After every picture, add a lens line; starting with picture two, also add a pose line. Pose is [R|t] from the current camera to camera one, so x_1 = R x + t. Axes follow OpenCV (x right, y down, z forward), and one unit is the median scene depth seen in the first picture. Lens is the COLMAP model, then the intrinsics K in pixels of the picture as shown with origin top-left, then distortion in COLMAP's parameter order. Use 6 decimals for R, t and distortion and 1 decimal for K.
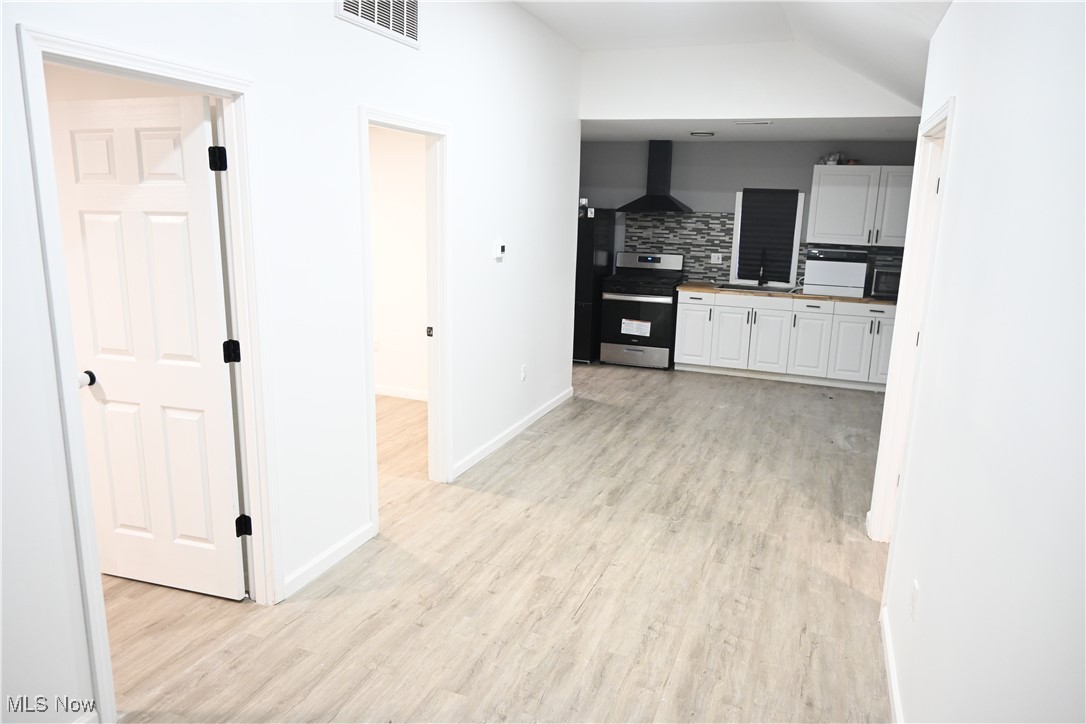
lens RADIAL K [[738.9, 0, 538.9], [0, 738.9, 365.2], [0, 0, 1]] dist [-0.026044, -0.002152]
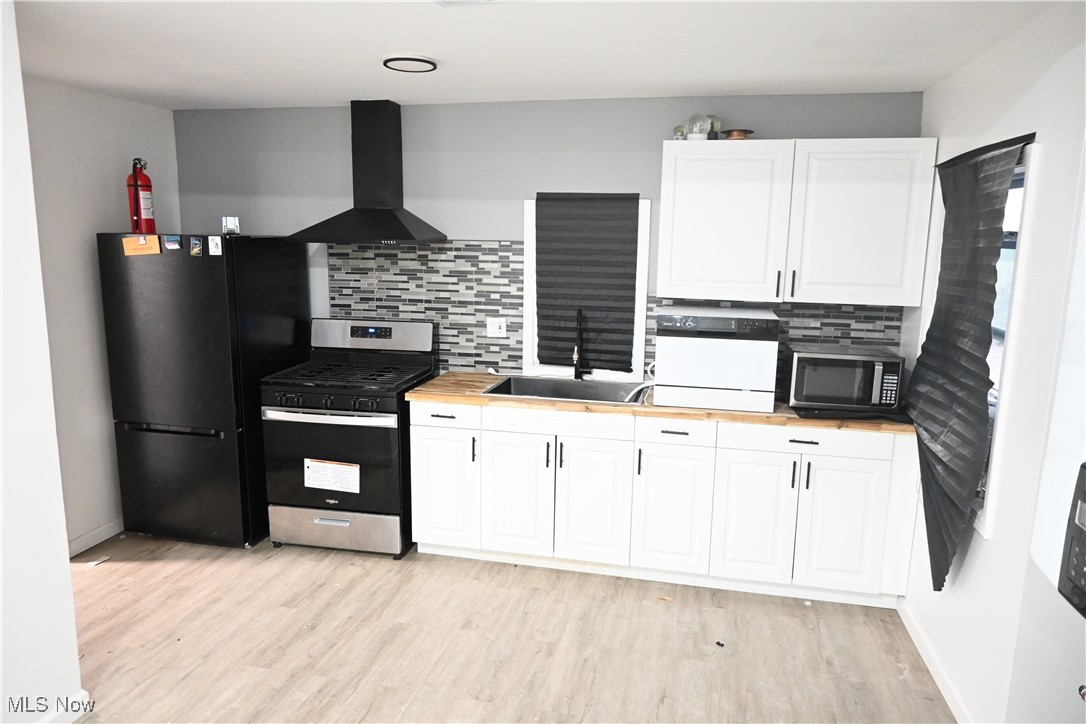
lens RADIAL K [[738.9, 0, 545.2], [0, 738.9, 361.1], [0, 0, 1]] dist [-0.026044, -0.002152]
pose [[0.987906, -0.038290, 0.150251, 0.217723], [0.044617, 0.998244, -0.038966, -0.110196], [-0.148496, 0.045198, 0.987880, 0.532851]]
